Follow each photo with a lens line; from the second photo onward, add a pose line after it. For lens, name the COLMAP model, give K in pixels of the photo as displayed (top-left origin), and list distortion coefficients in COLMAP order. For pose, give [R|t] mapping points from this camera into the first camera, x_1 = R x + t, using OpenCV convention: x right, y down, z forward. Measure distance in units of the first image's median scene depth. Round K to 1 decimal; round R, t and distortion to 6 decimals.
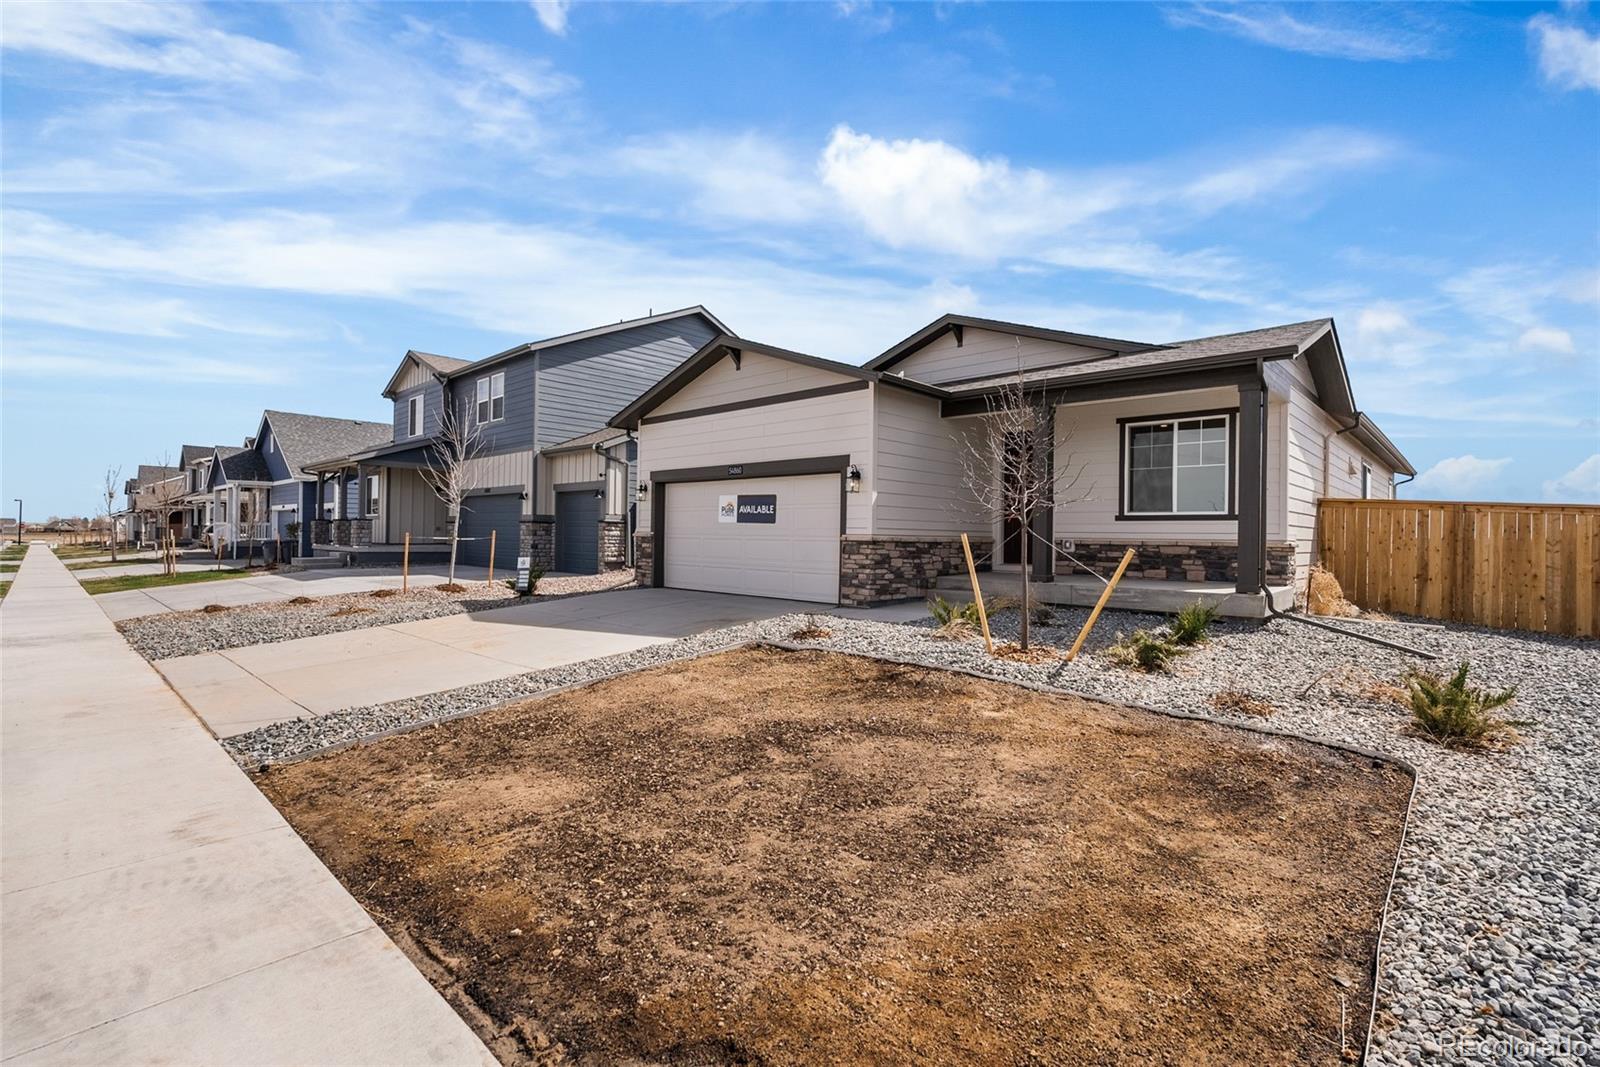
lens RADIAL K [[725.2, 0, 800.0], [0, 725.2, 533.5], [0, 0, 1]] dist [-0.004492, -0.000193]
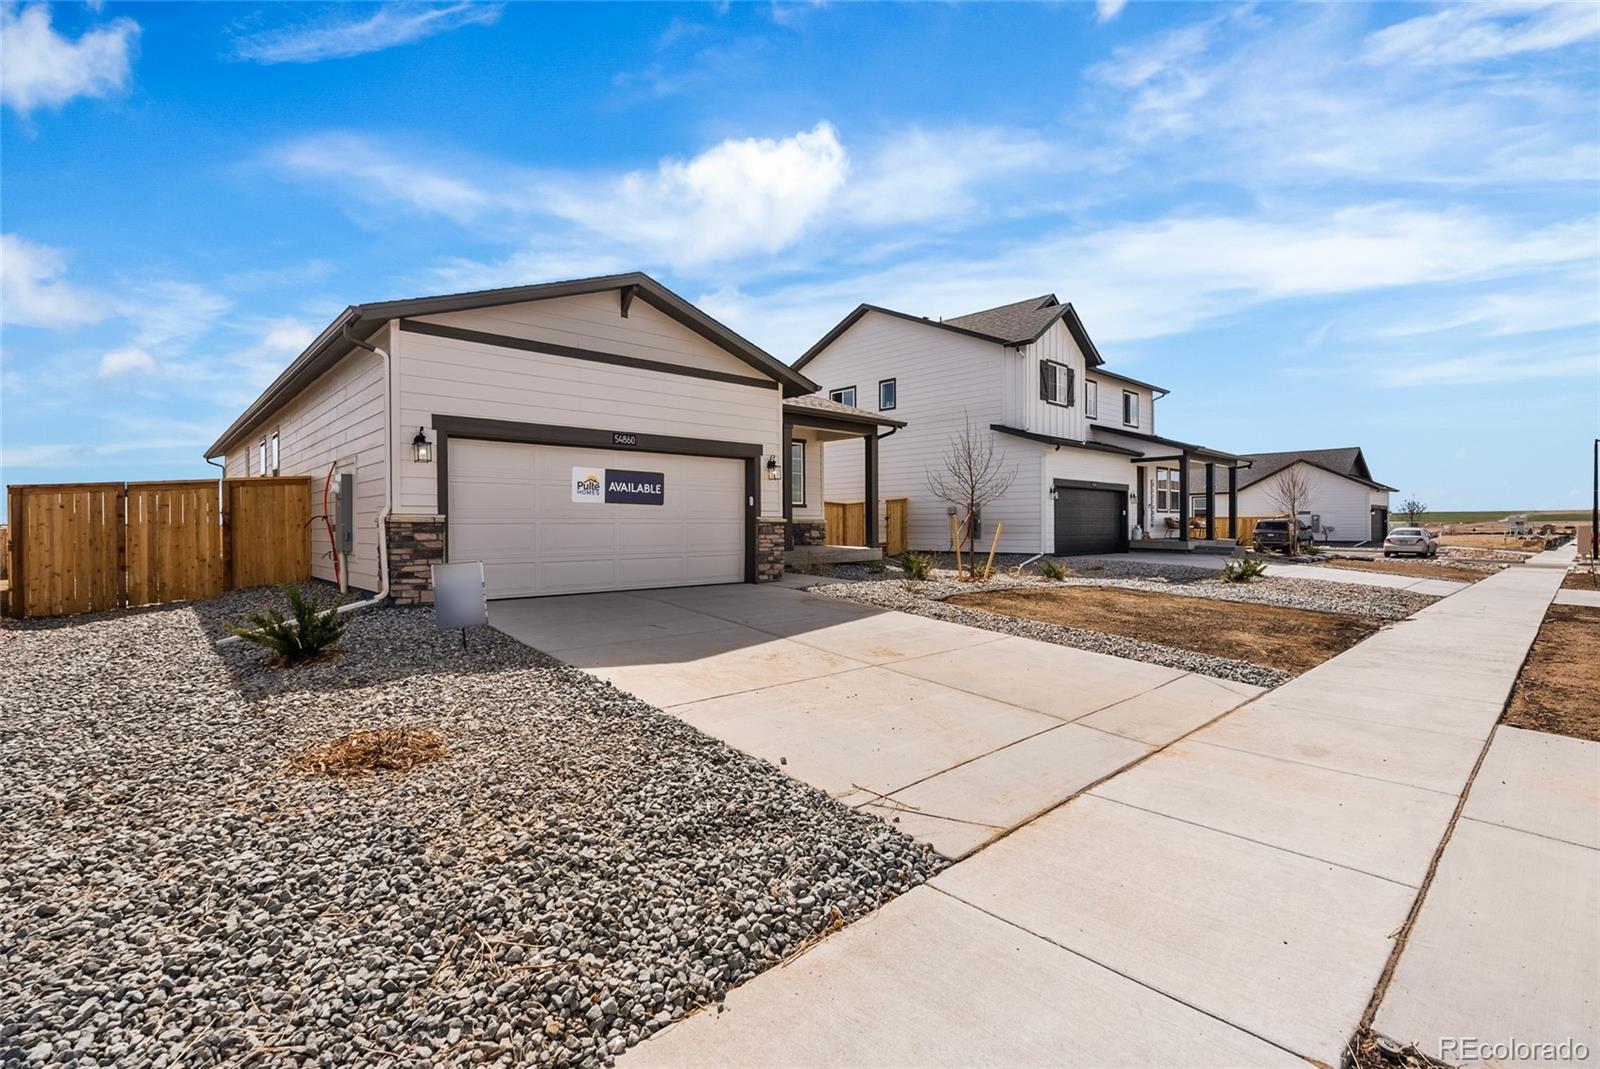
lens RADIAL K [[734.6, 0, 800.0], [0, 734.6, 534.5], [0, 0, 1]] dist [-0.004356, -0.000278]
pose [[0.070663, -0.025264, 0.997180, -1.013606], [0.003950, 0.999678, 0.025047, 0.000571], [-0.997492, 0.002169, 0.070740, 0.834214]]
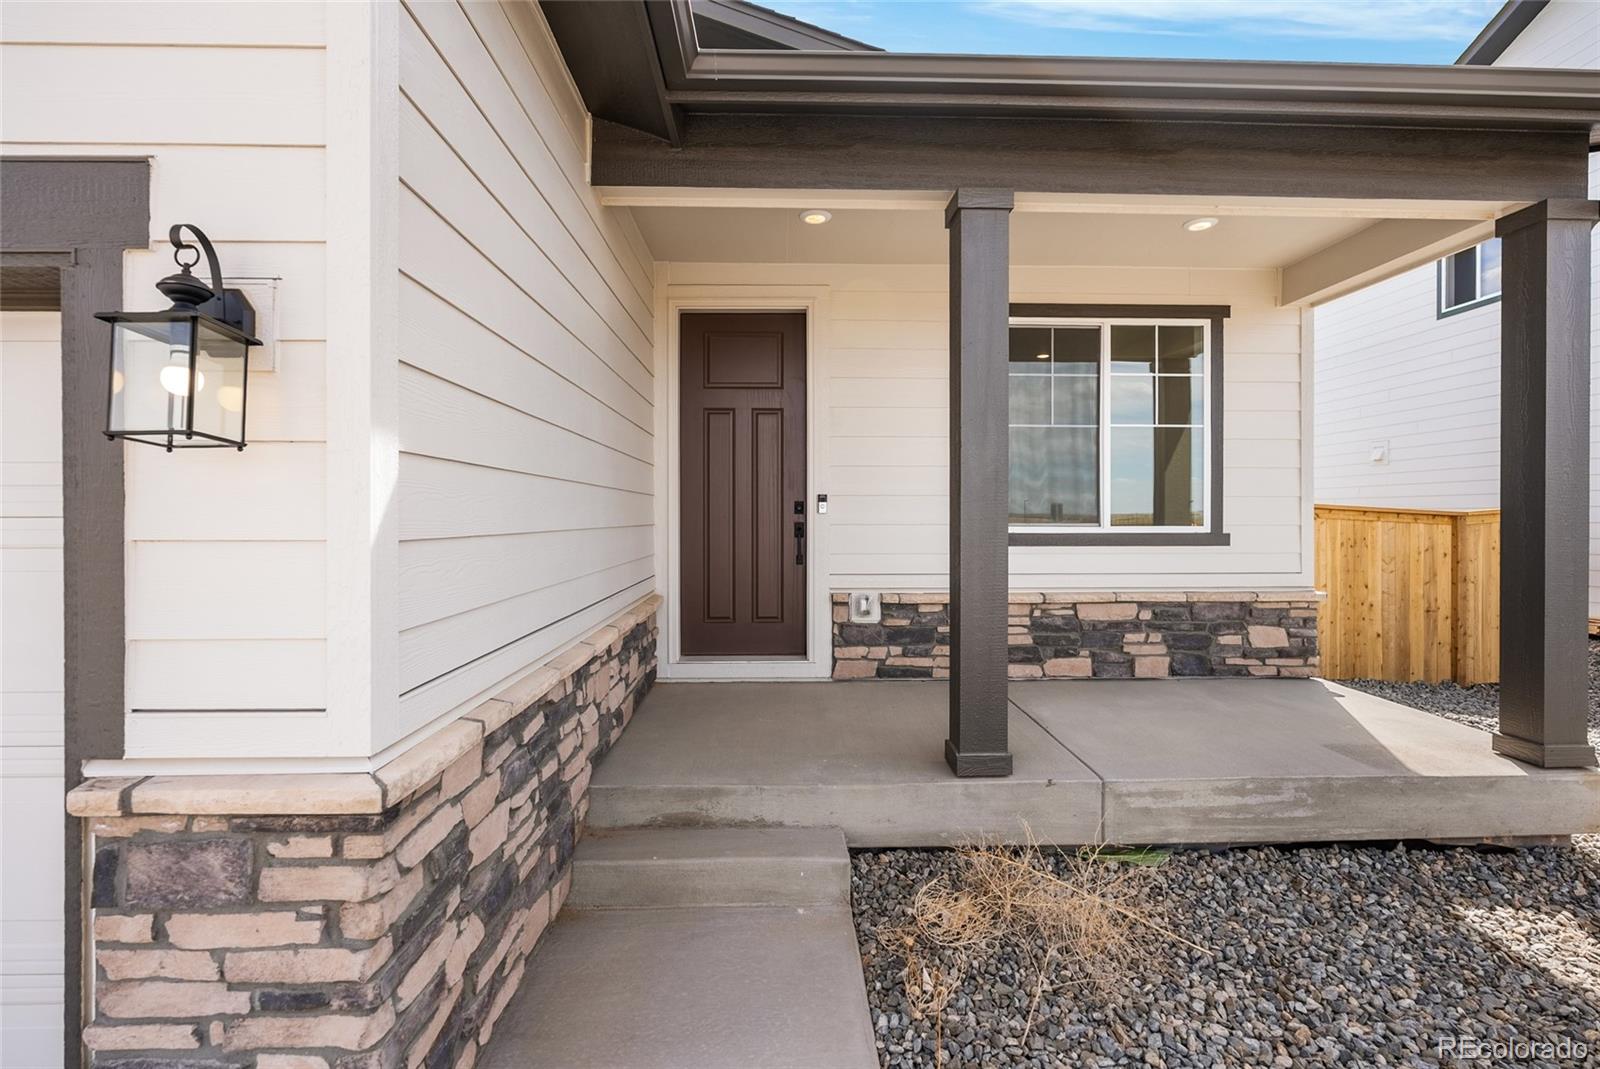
lens RADIAL K [[763.1, 0, 800.9], [0, 763.1, 515.8], [0, 0, 1]] dist [-0.000675, -0.000002]
pose [[0.704741, -0.013507, 0.709336, 0.051042], [0.007792, 0.999906, 0.011299, -0.042222], [-0.709422, -0.002436, 0.704780, 0.788849]]
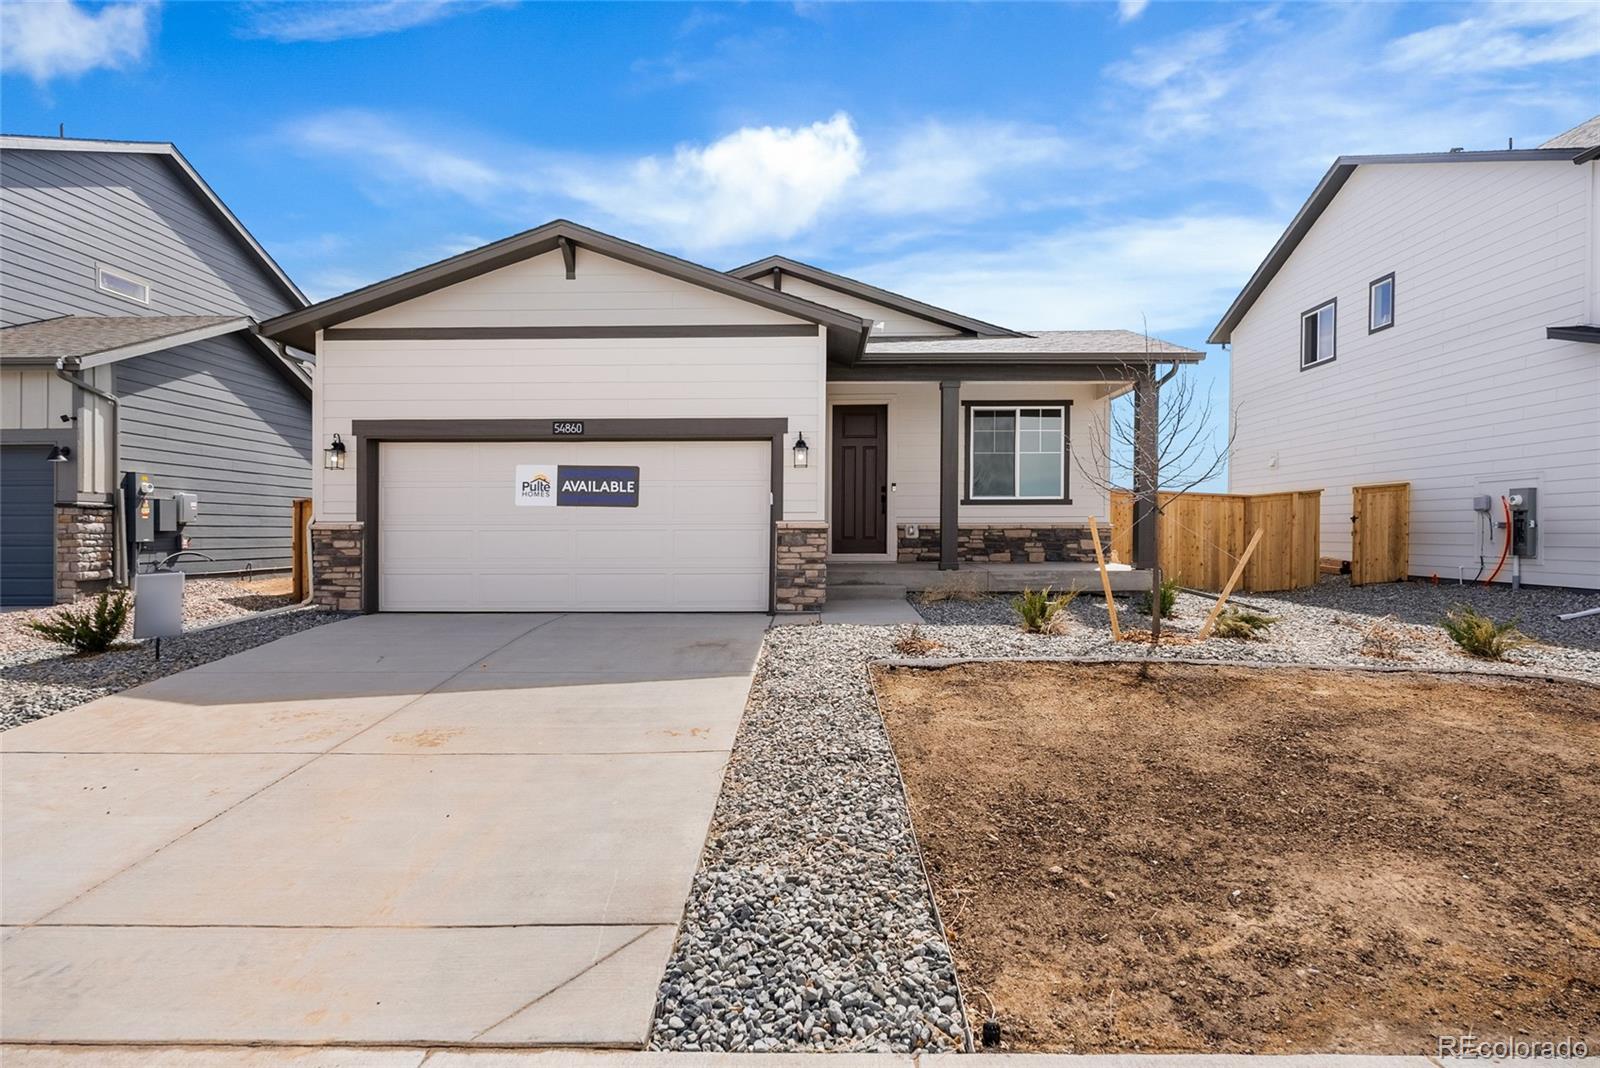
lens RADIAL K [[856.2, 0, 800.0], [0, 856.2, 534.0], [0, 0, 1]] dist [-0.002147, -0.000404]
pose [[0.741668, -0.018335, 0.670516, -0.518735], [0.011292, 0.999826, 0.014850, 0.002147], [-0.670672, -0.003443, 0.741746, 0.299329]]
